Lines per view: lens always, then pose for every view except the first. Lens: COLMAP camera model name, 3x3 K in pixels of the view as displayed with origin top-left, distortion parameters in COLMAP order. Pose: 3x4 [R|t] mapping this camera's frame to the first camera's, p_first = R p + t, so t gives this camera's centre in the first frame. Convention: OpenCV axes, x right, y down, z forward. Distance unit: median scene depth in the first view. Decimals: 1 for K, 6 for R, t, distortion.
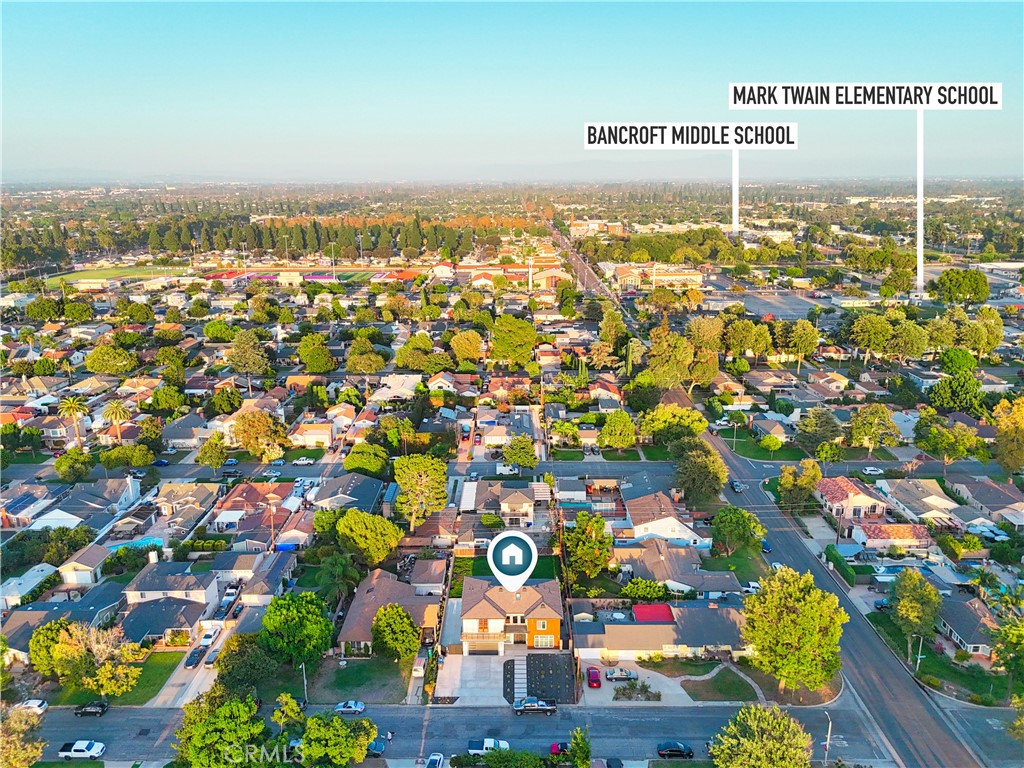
lens RADIAL K [[734.1, 0, 510.2], [0, 734.1, 388.8], [0, 0, 1]] dist [0.048234, -0.013379]
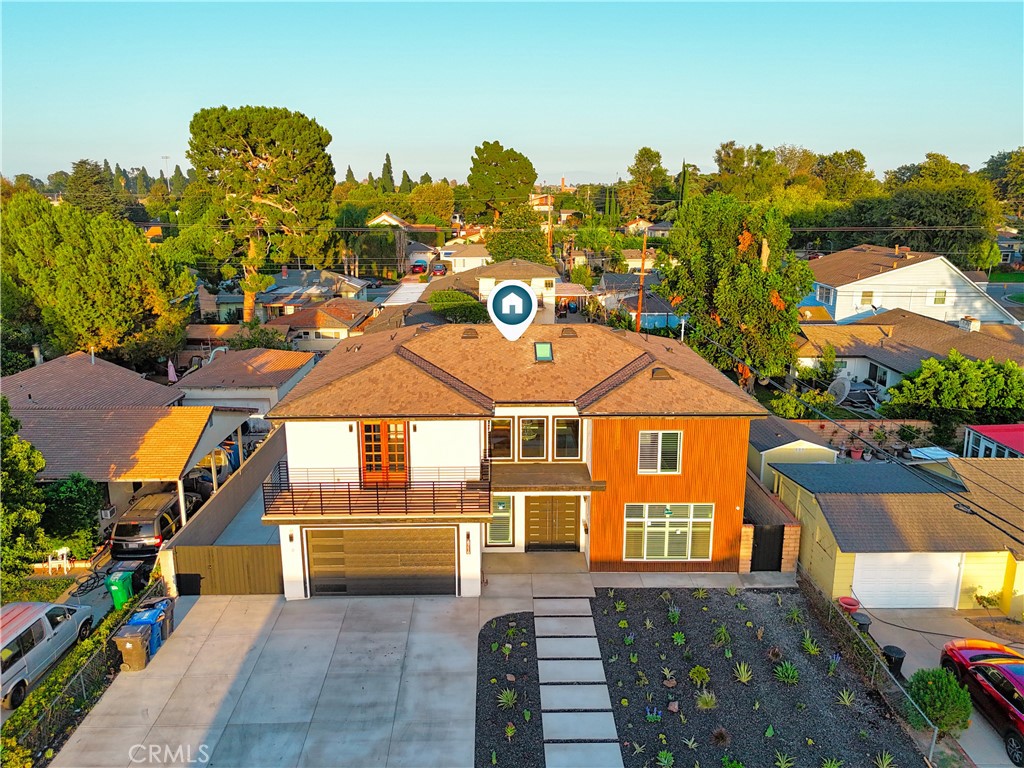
lens RADIAL K [[734.1, 0, 513.8], [0, 734.1, 377.9], [0, 0, 1]] dist [0.048234, -0.013379]
pose [[0.999371, 0.007106, 0.034750, -0.007117], [-0.005856, 0.999336, -0.035955, 0.306240], [-0.034983, 0.035729, 0.998749, 0.788636]]
